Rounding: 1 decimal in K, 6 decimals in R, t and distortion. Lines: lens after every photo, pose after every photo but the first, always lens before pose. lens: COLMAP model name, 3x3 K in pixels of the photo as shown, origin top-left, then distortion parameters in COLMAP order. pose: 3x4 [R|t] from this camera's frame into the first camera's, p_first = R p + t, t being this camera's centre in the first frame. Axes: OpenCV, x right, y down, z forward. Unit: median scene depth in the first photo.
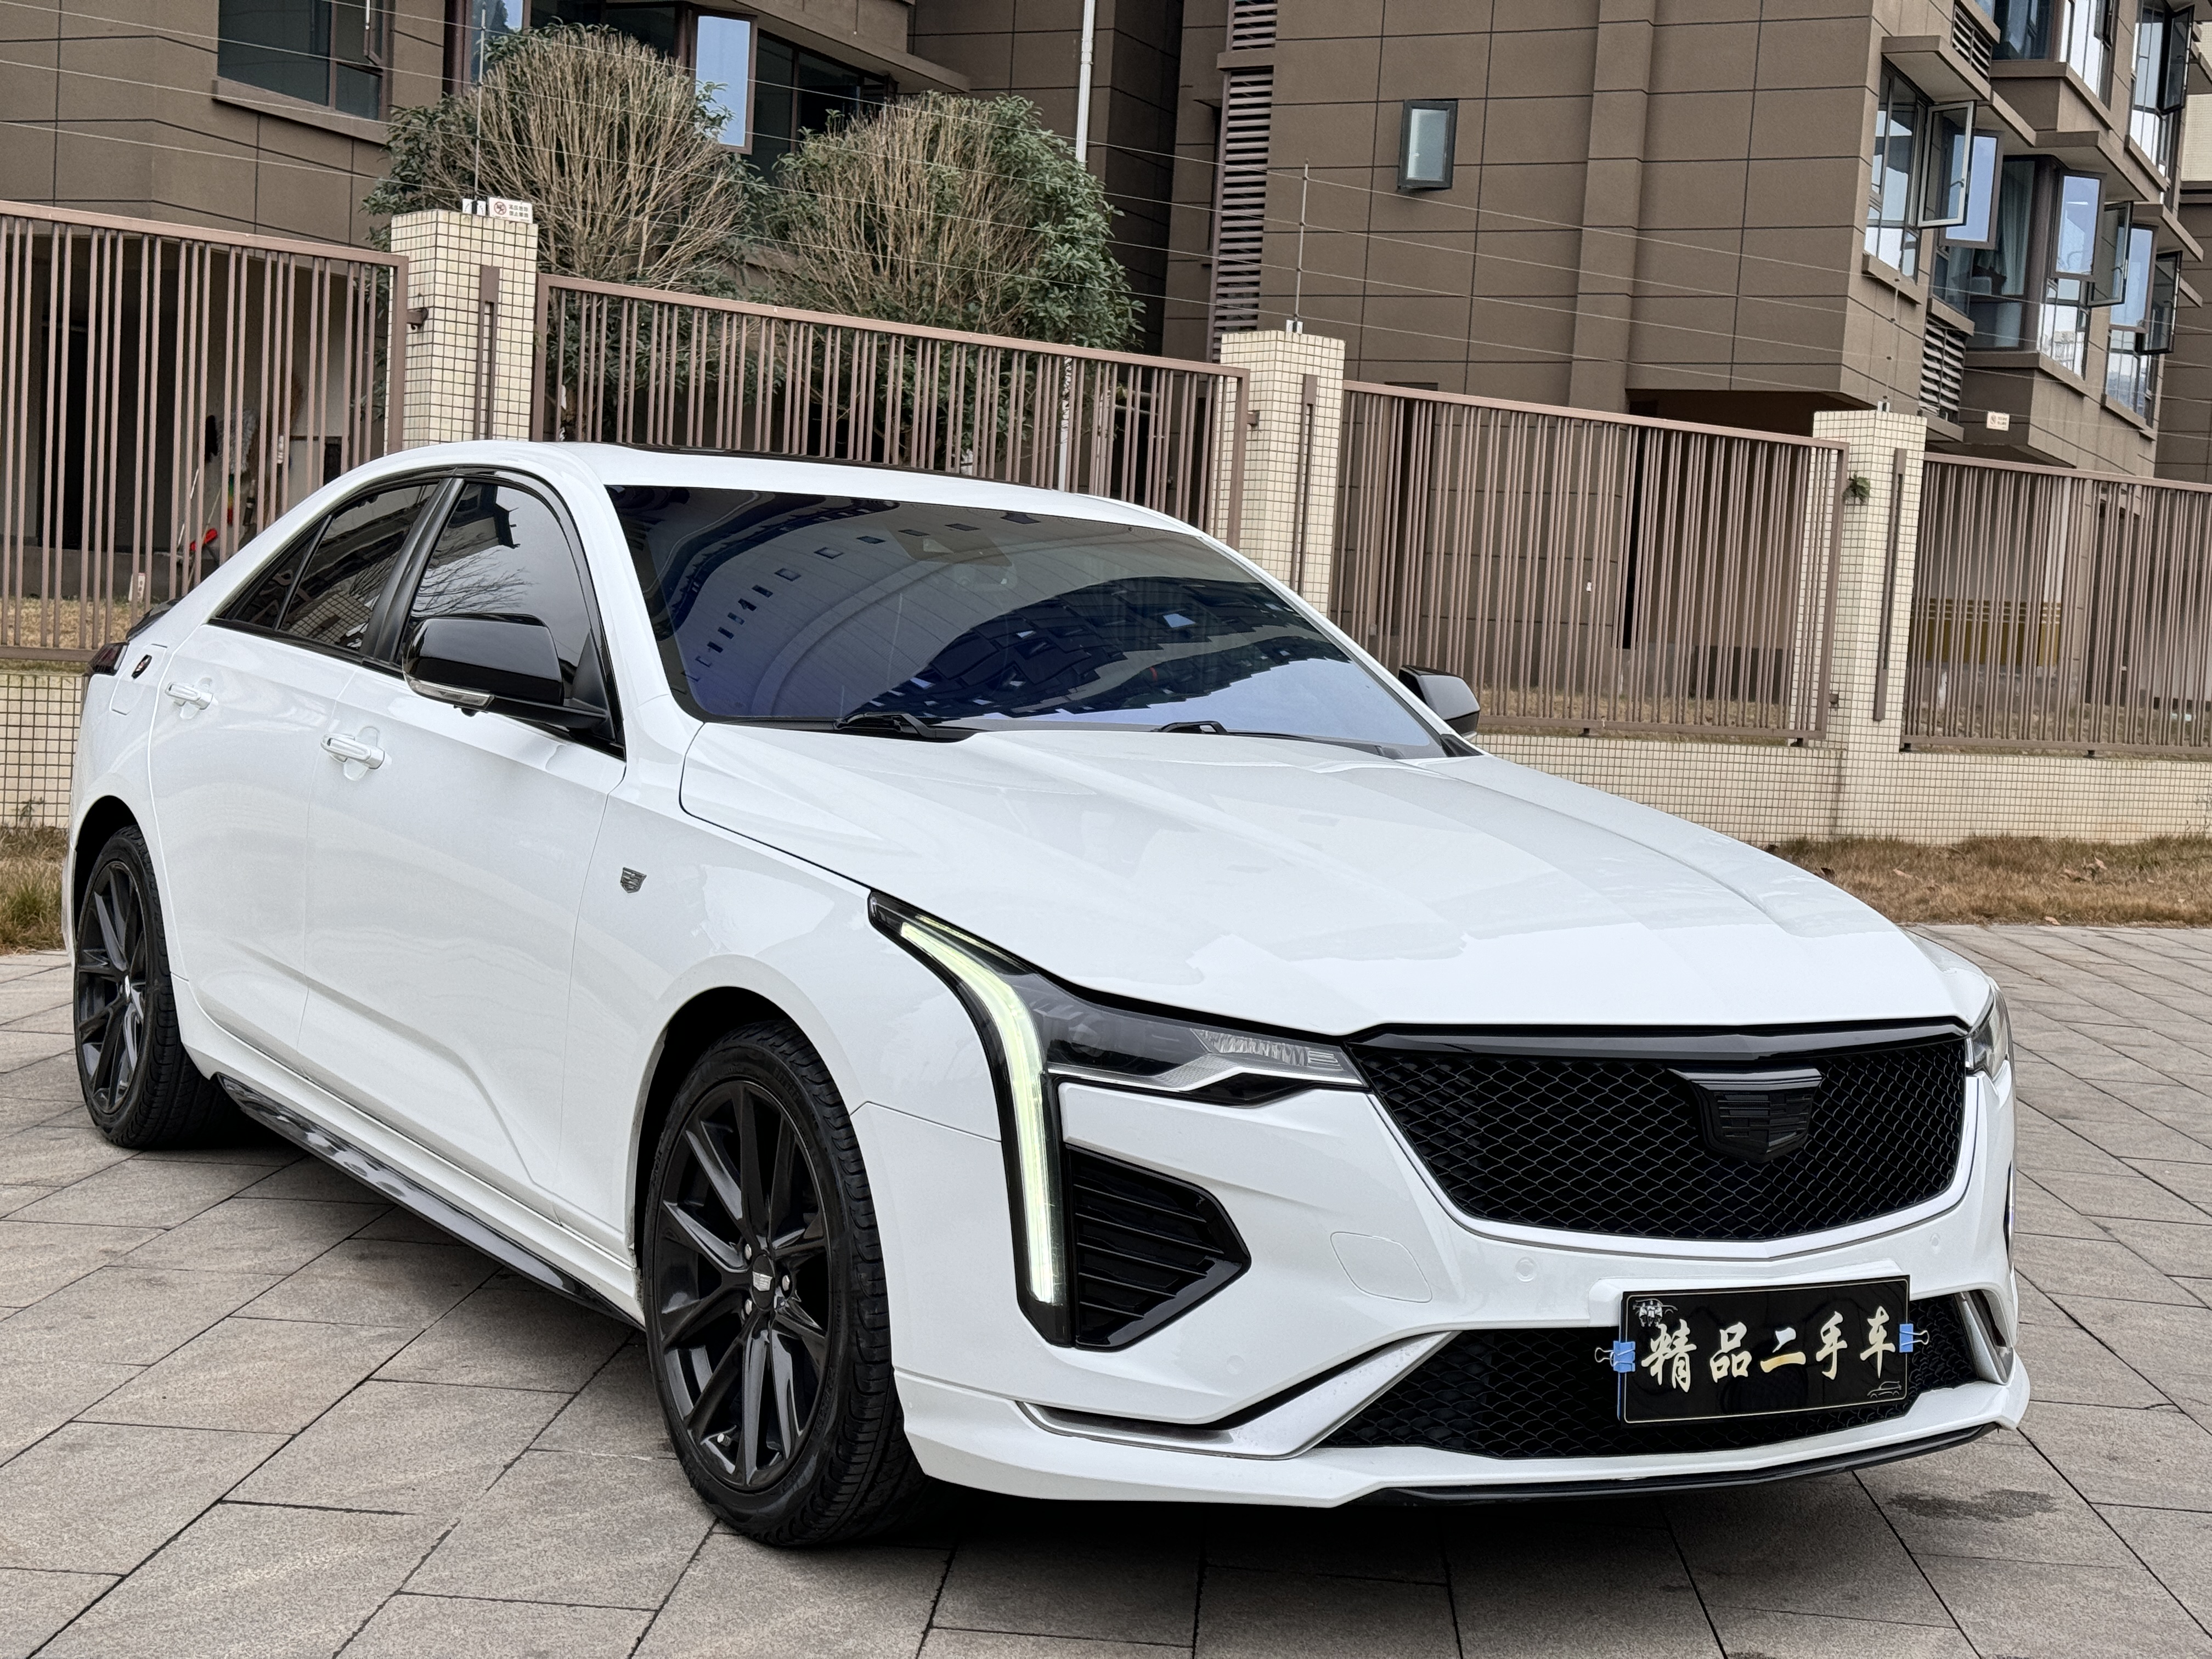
lens RADIAL K [[3046.4, 0, 1099.5], [0, 3046.4, 847.9], [0, 0, 1]] dist [0.211494, -0.457112]
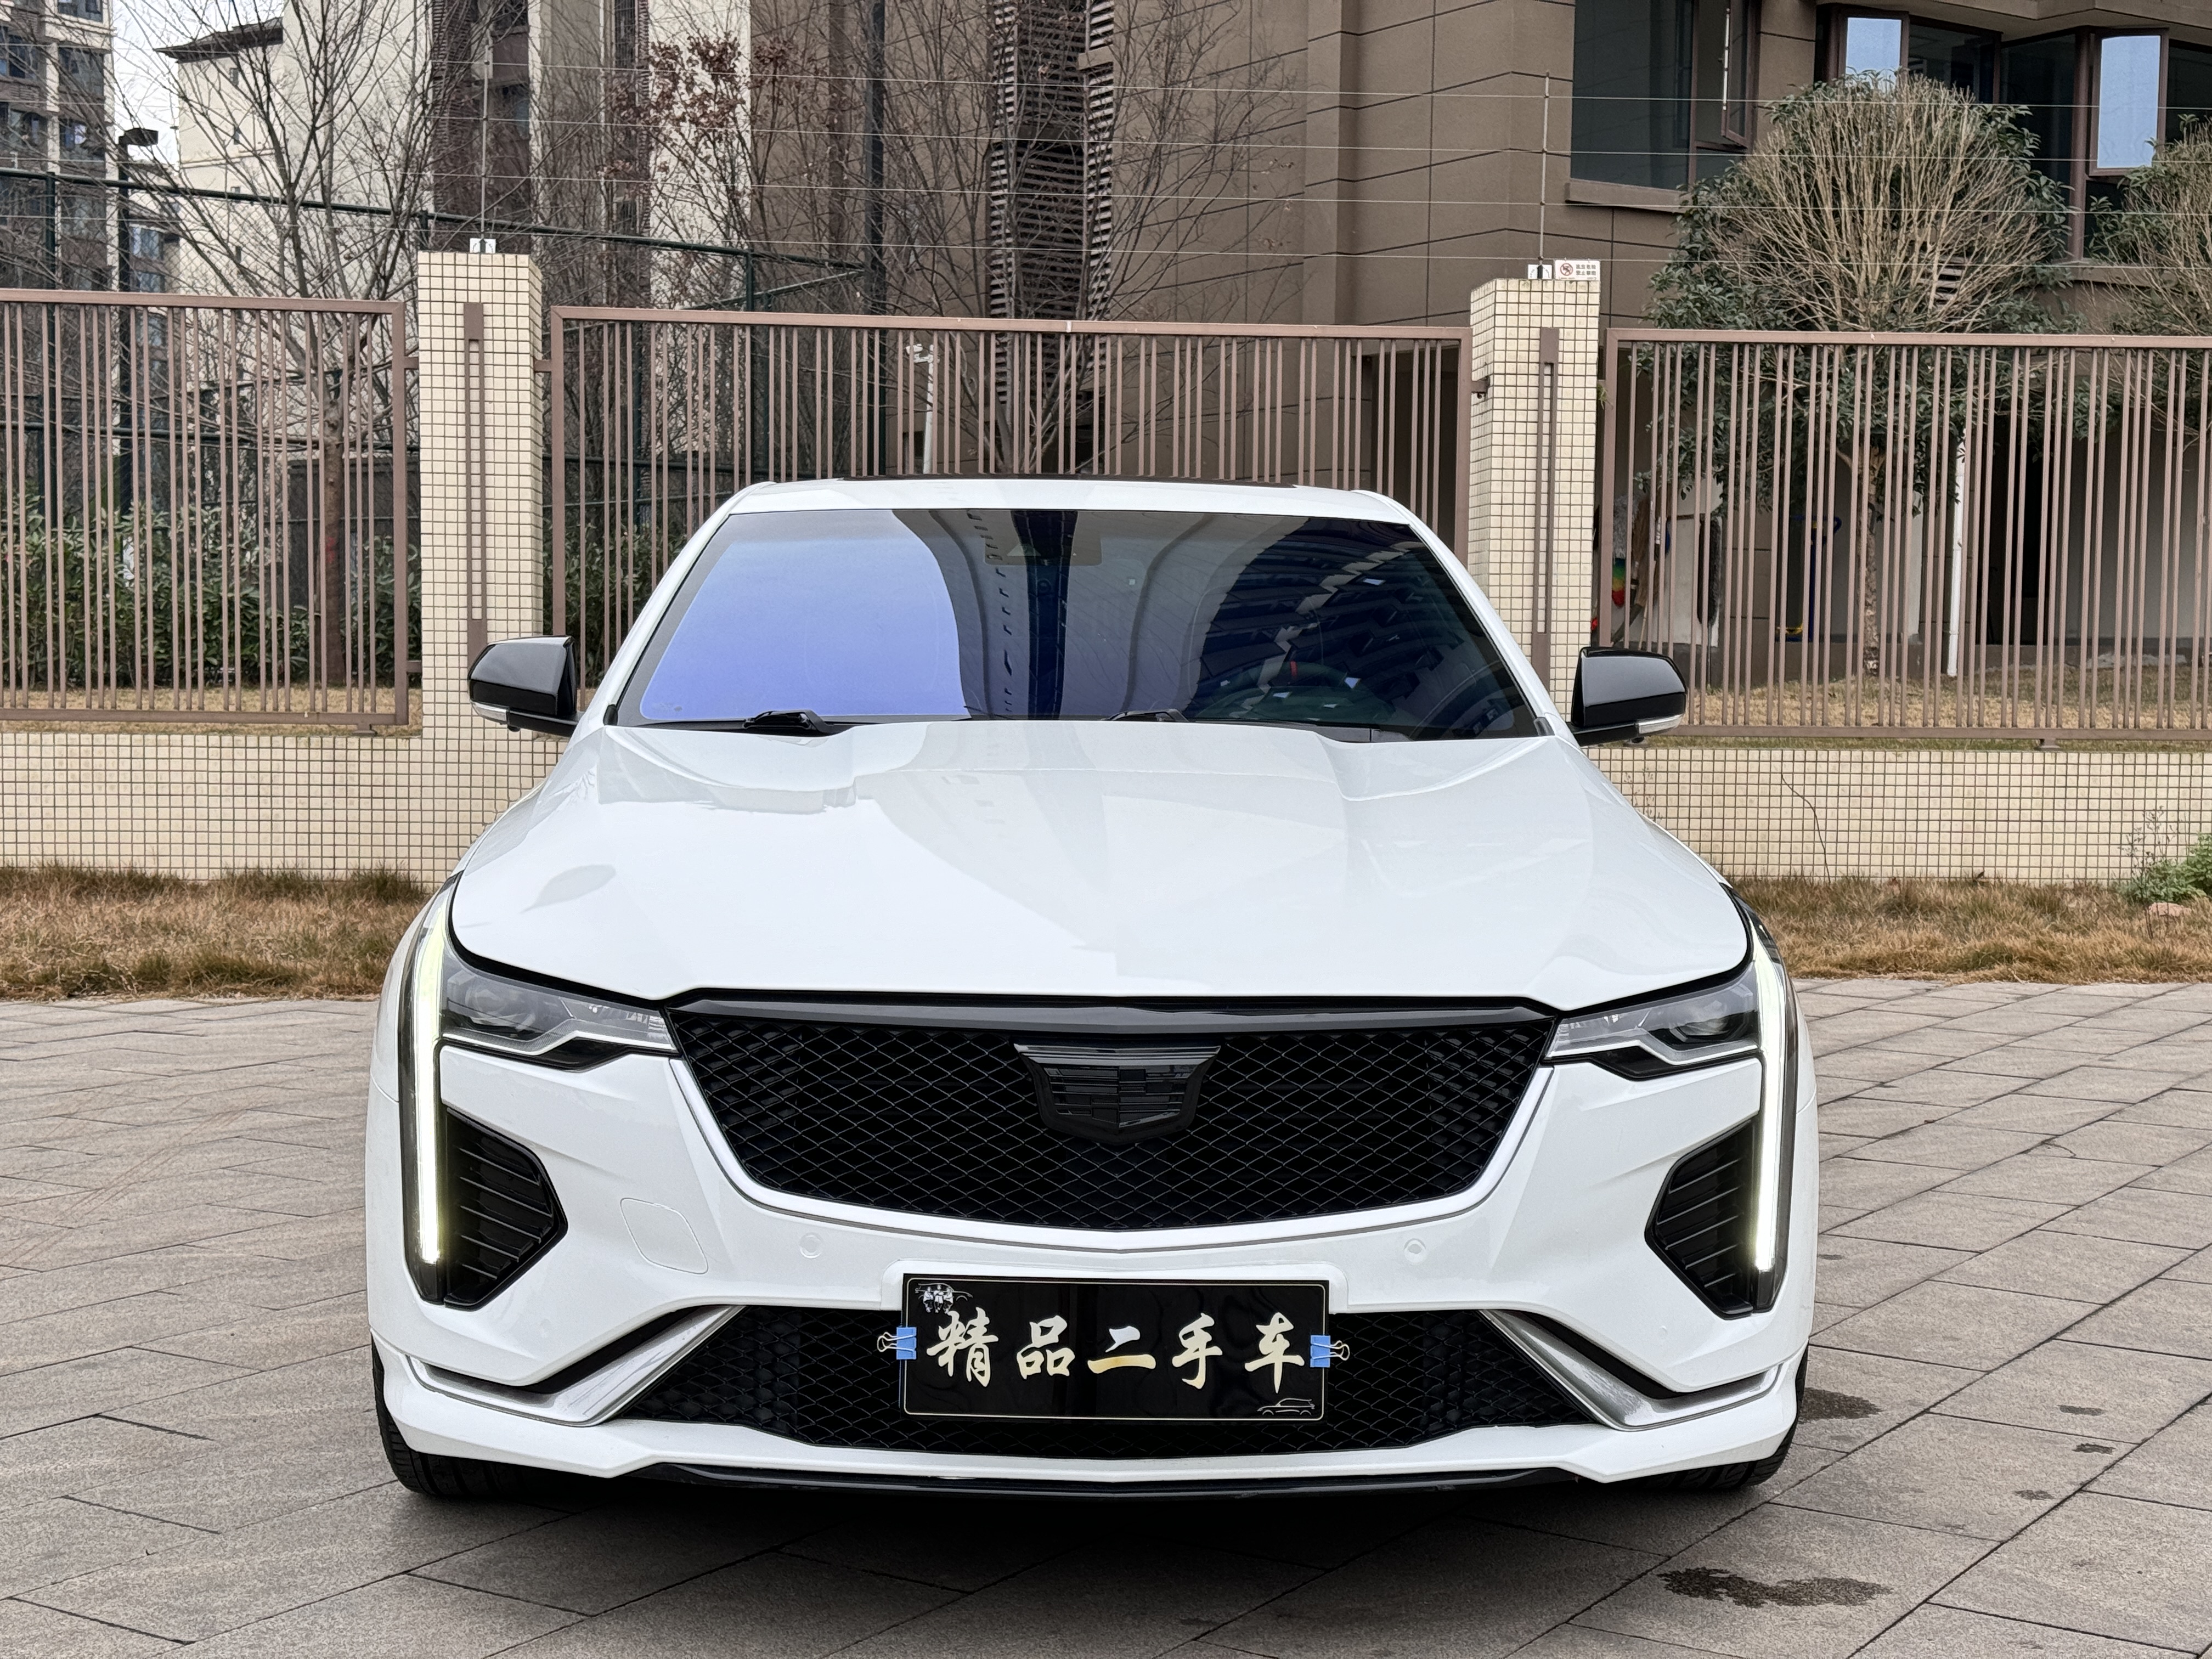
lens RADIAL K [[3074.0, 0, 1106.0], [0, 3074.0, 829.5], [0, 0, 1]] dist [0.174660, -0.336800]
pose [[0.859181, -0.024869, -0.511067, 0.689966], [0.007288, 0.999312, -0.036375, 0.042127], [0.511620, 0.027529, 0.858771, 0.210527]]
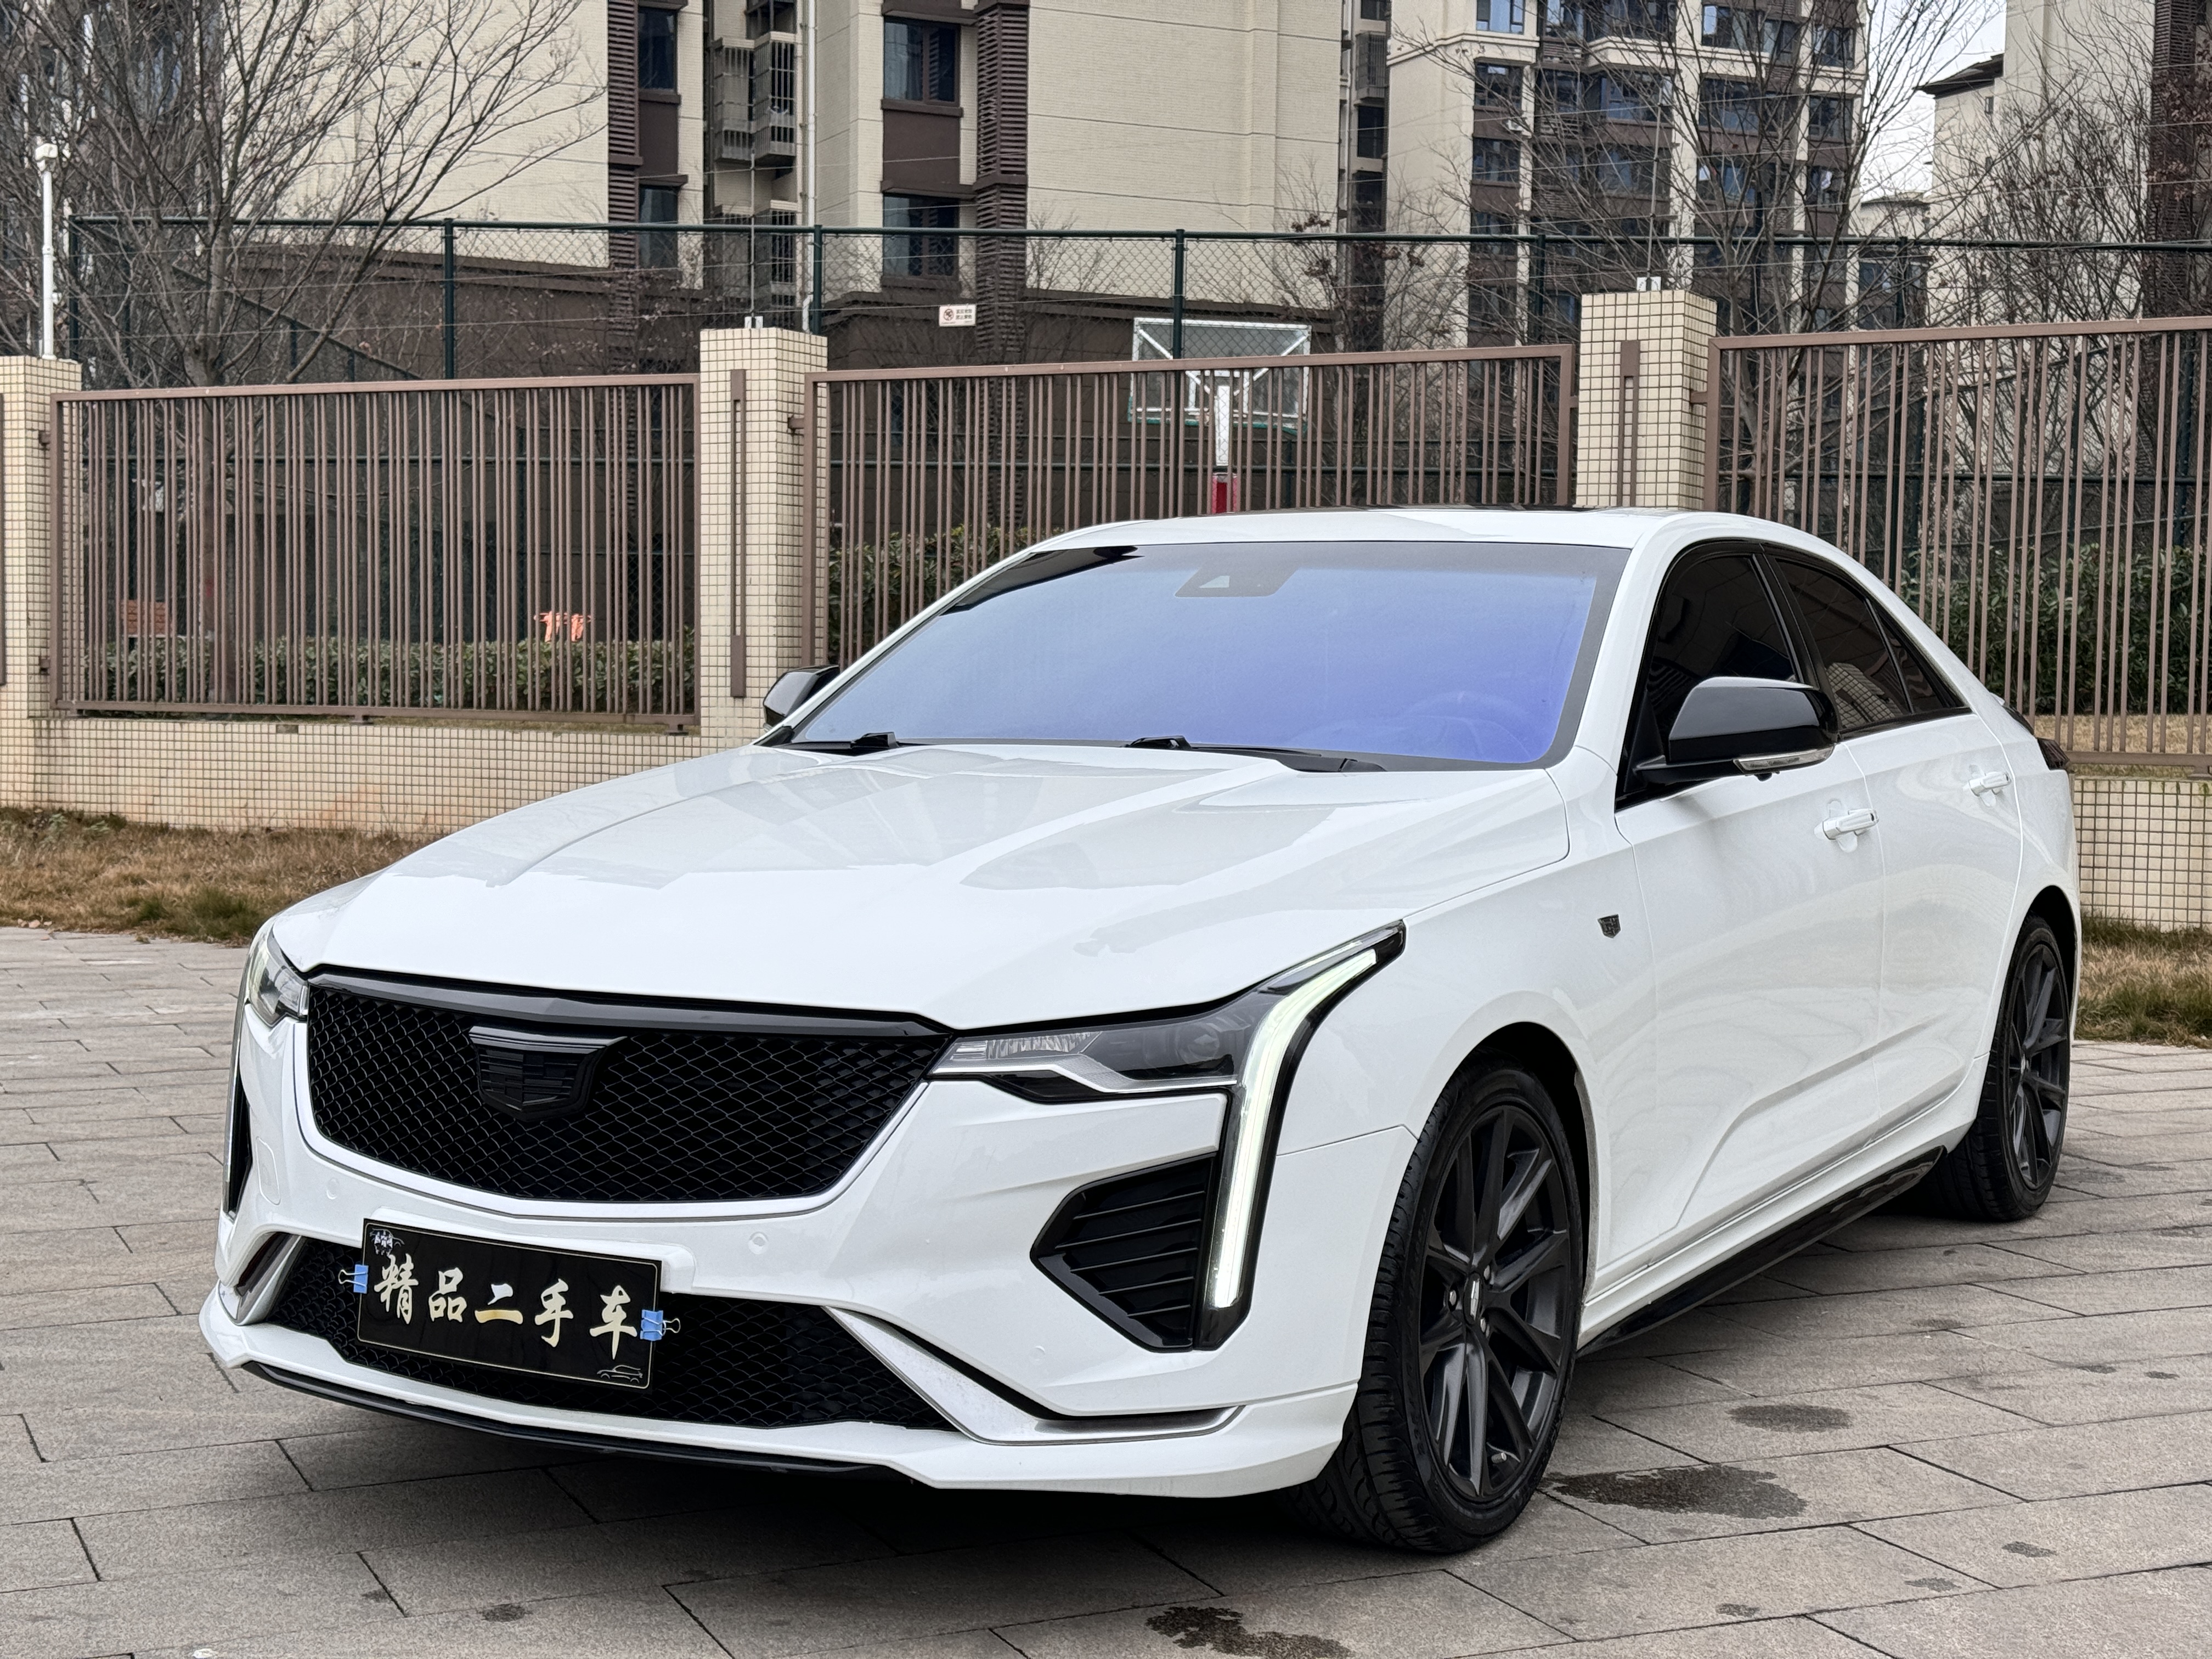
lens RADIAL K [[3046.4, 0, 1099.5], [0, 3046.4, 847.9], [0, 0, 1]] dist [0.211494, -0.457112]
pose [[0.462112, -0.002594, -0.886818, 1.215671], [-0.047144, 0.998510, -0.027487, 0.031251], [0.885568, 0.054510, 0.461301, 0.701611]]
